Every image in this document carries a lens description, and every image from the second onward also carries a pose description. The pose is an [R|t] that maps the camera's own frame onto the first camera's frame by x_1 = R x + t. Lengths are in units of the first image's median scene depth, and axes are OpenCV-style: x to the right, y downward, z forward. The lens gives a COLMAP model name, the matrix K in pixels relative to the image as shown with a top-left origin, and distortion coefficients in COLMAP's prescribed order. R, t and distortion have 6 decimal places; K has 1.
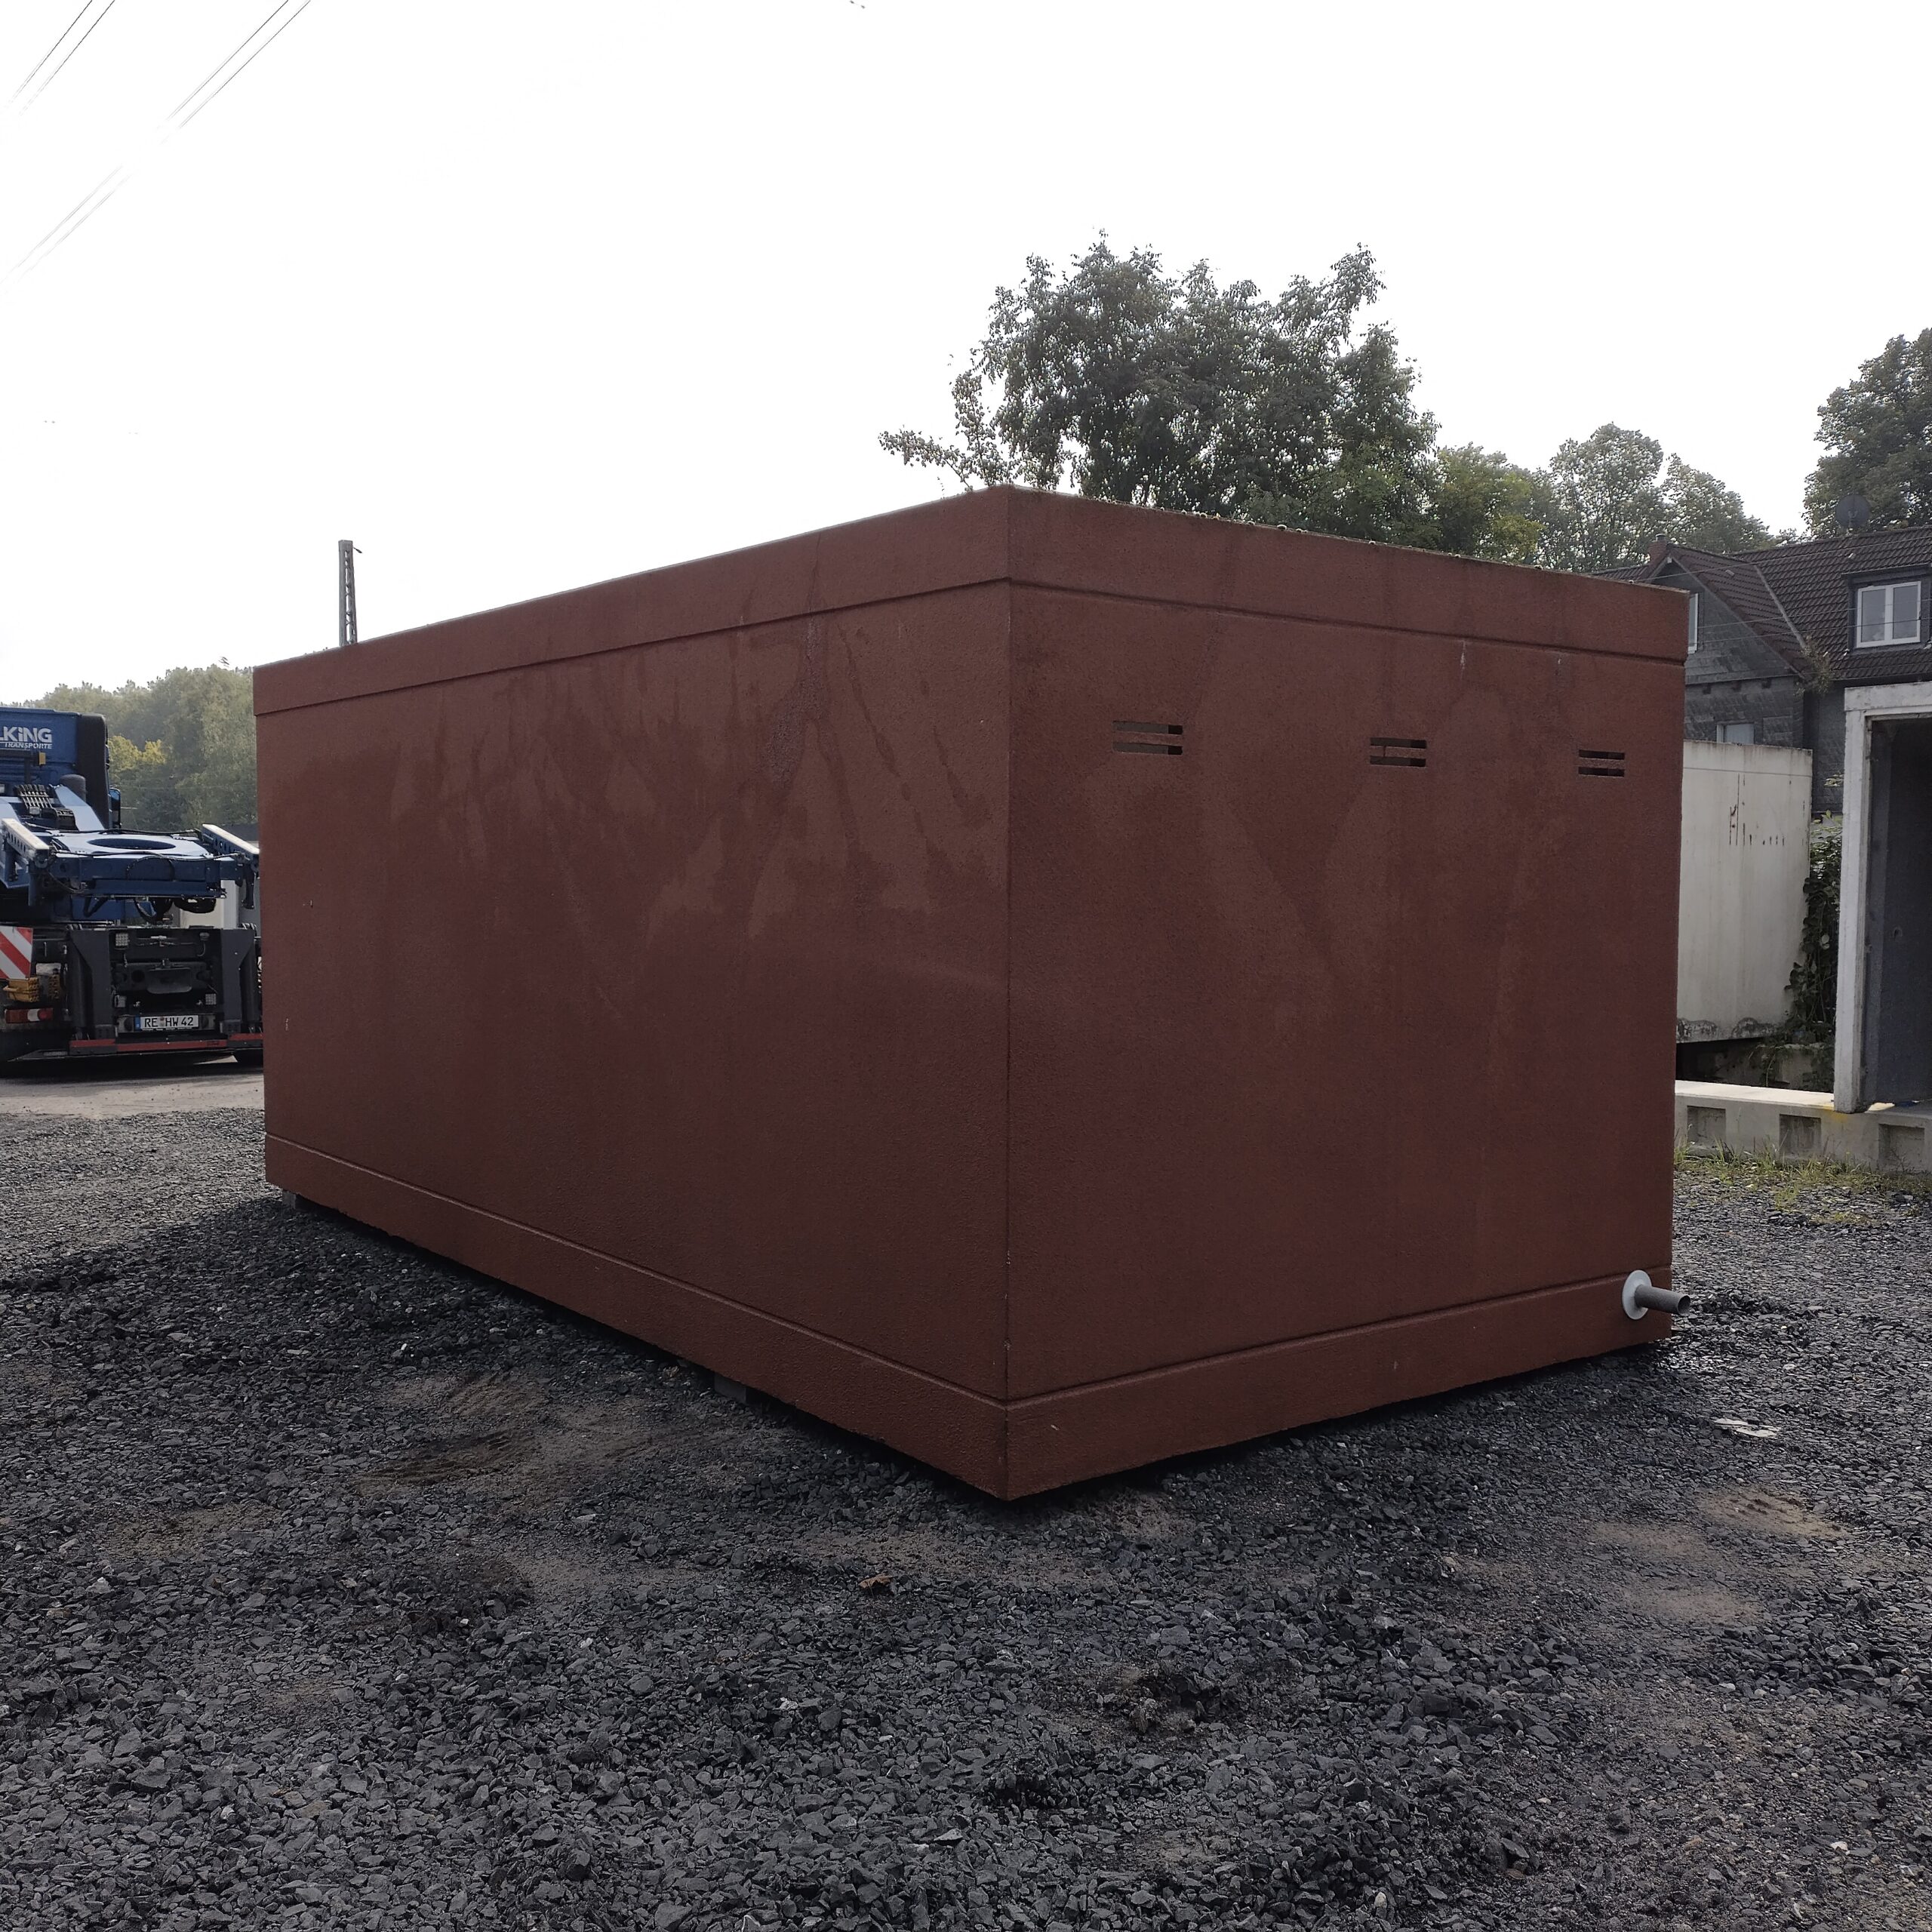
lens RADIAL K [[1907.0, 0, 960.7], [0, 1907.0, 963.8], [0, 0, 1]] dist [0.020219, 0.000000]
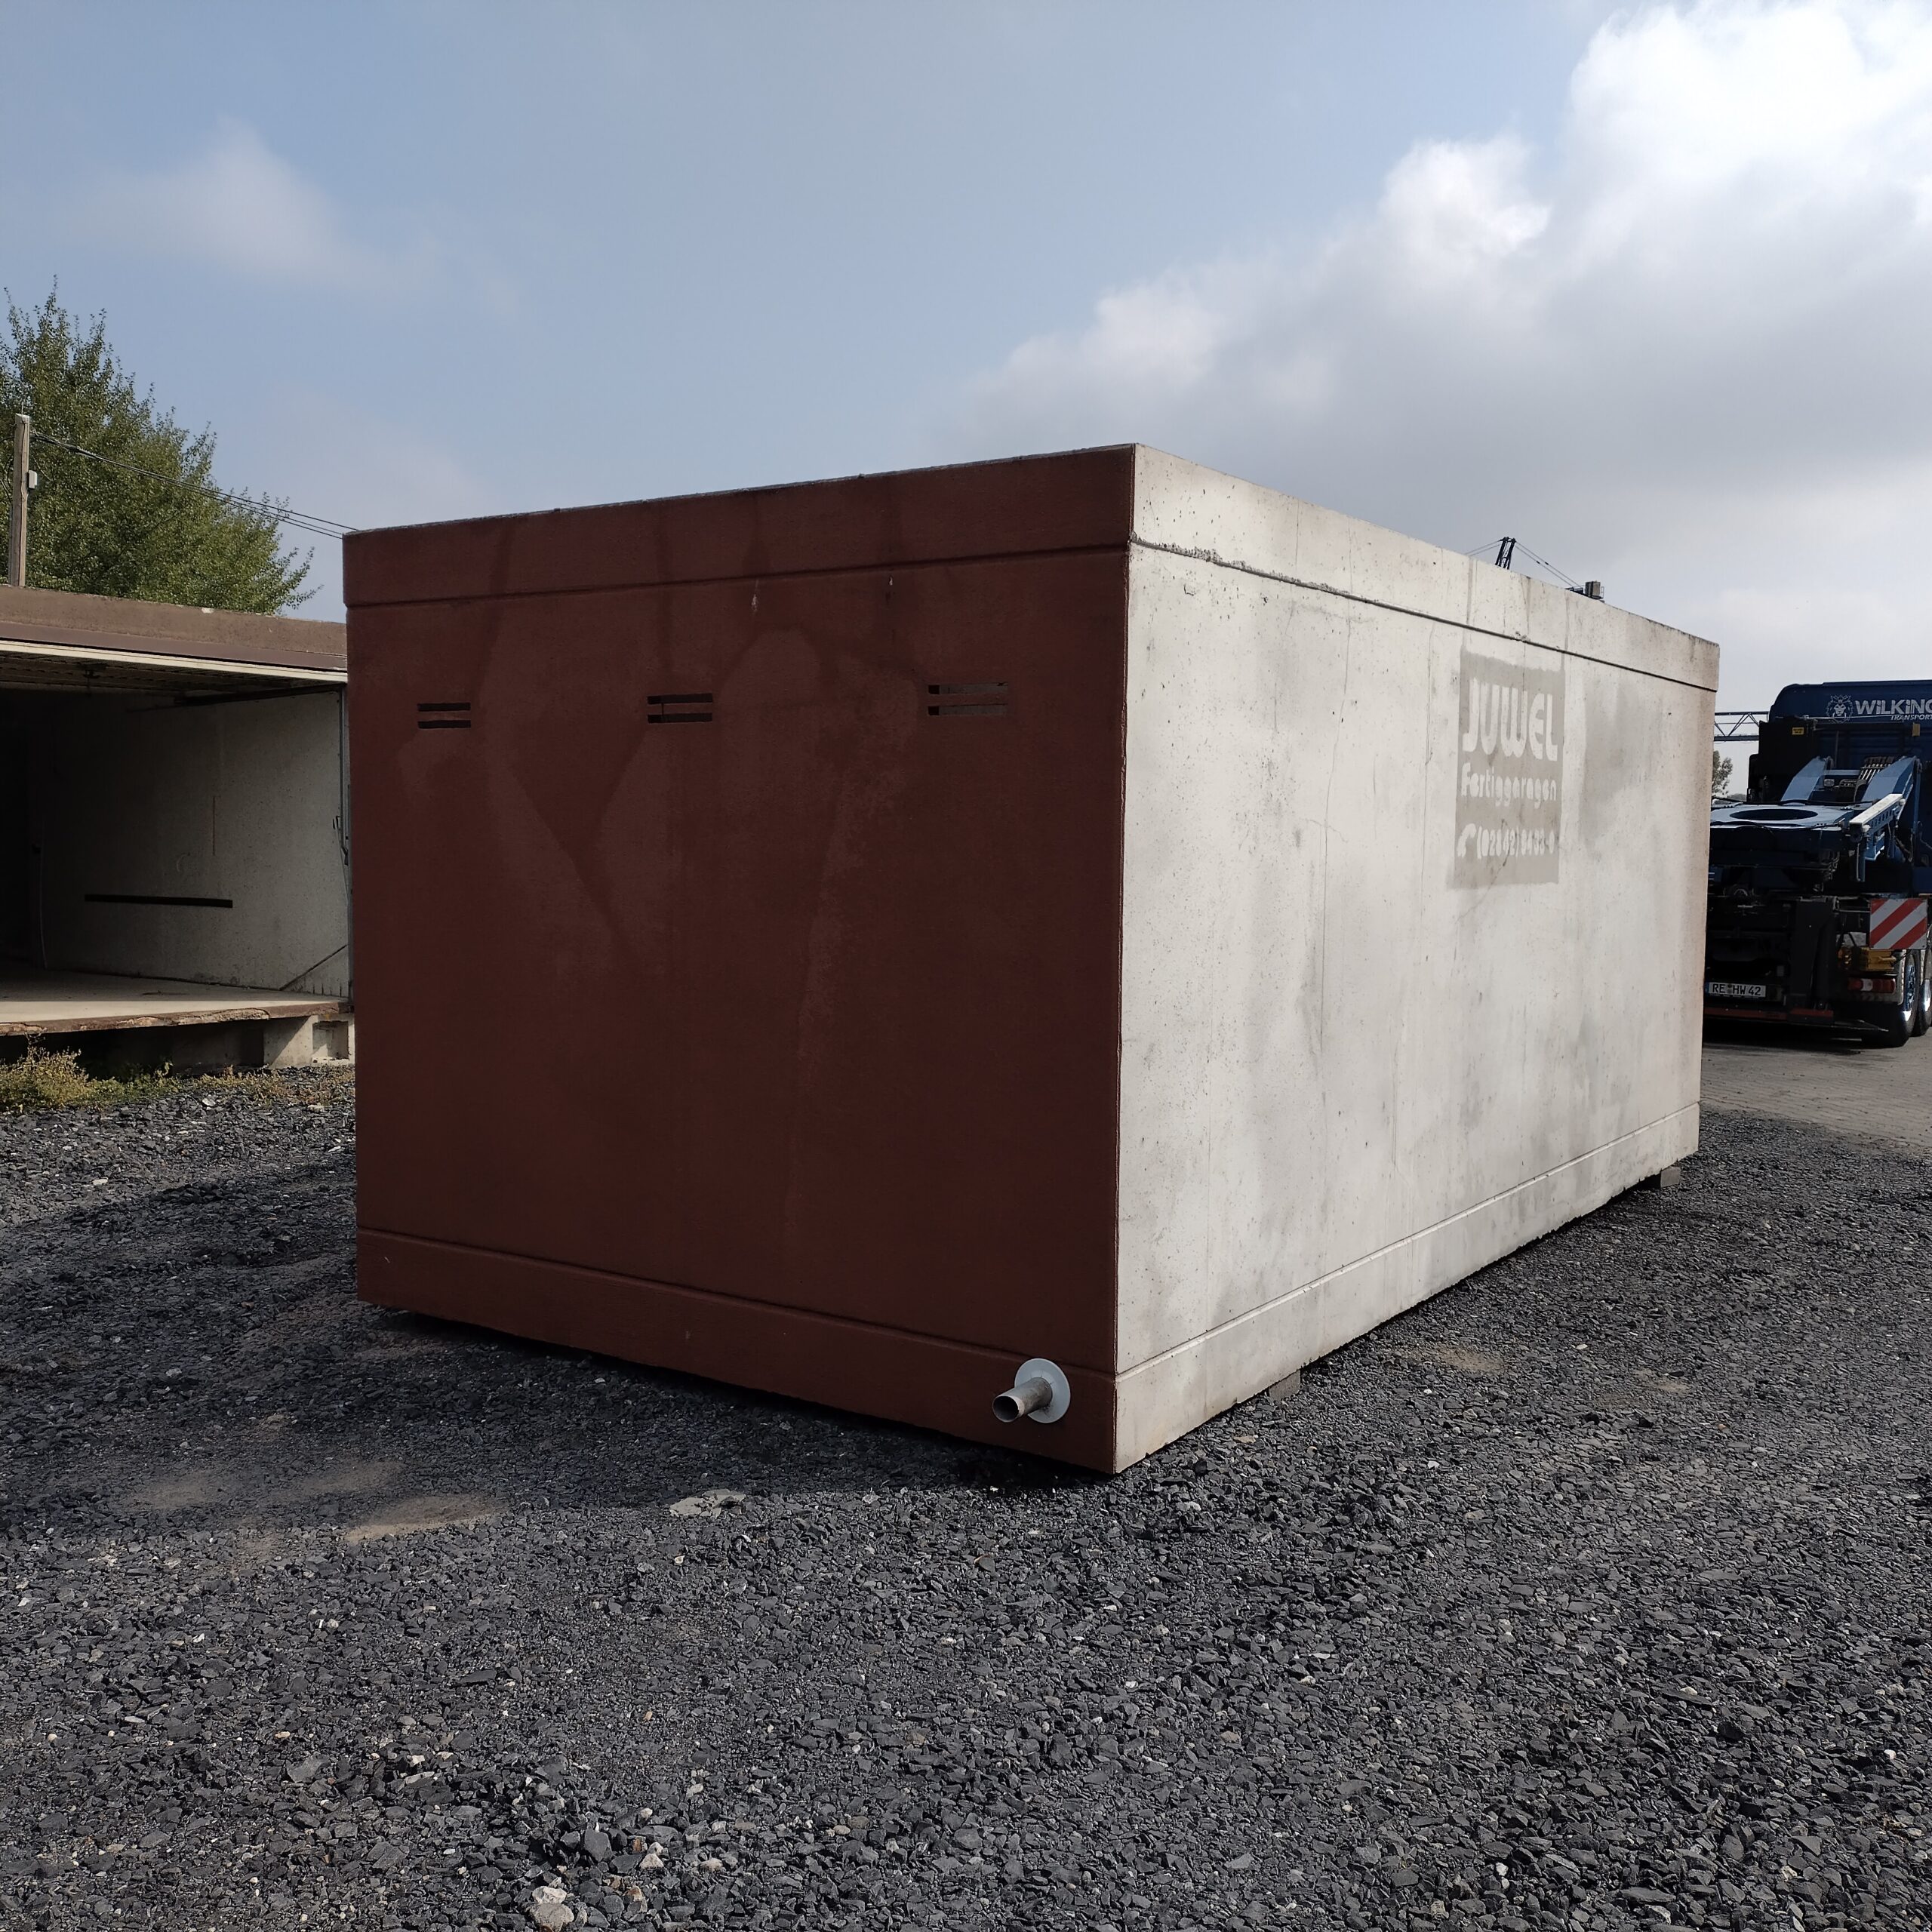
lens RADIAL K [[1907.0, 0, 964.2], [0, 1907.0, 969.7], [0, 0, 1]] dist [0.020219, 0.000000]
pose [[0.324868, 0.073251, -0.942918, 1.212816], [-0.058581, 0.996640, 0.057241, -0.042130], [0.943943, 0.036641, 0.328068, 0.824575]]
